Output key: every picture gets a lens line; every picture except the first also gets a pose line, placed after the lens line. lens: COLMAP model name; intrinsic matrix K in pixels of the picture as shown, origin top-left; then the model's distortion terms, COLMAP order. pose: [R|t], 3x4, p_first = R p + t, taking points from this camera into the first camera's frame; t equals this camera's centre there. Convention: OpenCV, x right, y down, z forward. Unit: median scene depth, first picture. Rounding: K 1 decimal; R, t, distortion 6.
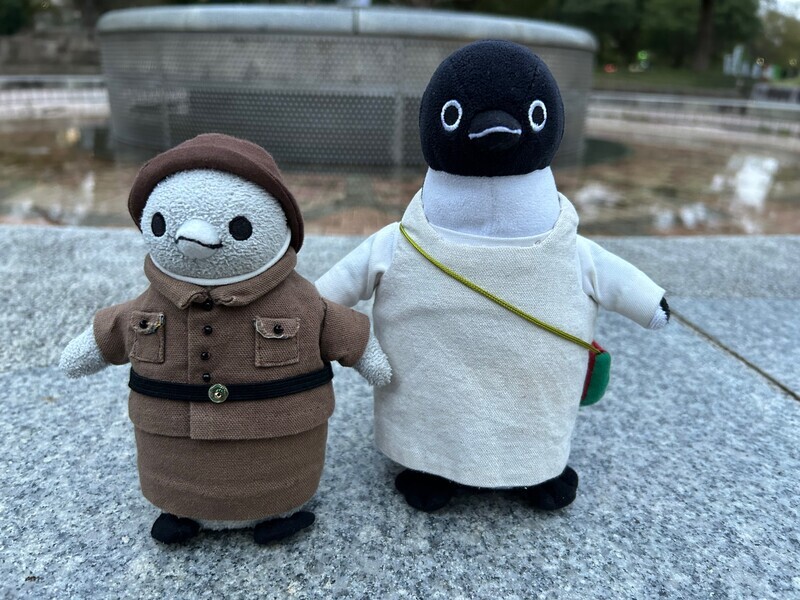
lens RADIAL K [[652.2, 0, 400.0], [0, 652.2, 300.0], [0, 0, 1]] dist [-0.011796, -0.007820]
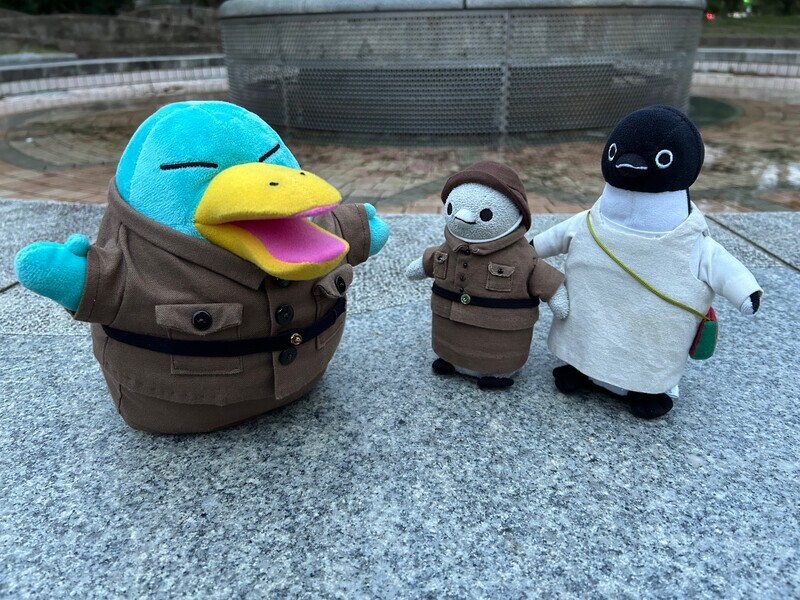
lens RADIAL K [[652.2, 0, 400.0], [0, 652.2, 300.0], [0, 0, 1]] dist [-0.011796, -0.007820]
pose [[0.991583, 0.006624, -0.129299, -0.232624], [0.000026, 0.998680, 0.051359, -0.001703], [0.129469, -0.050931, 0.990275, -0.373729]]
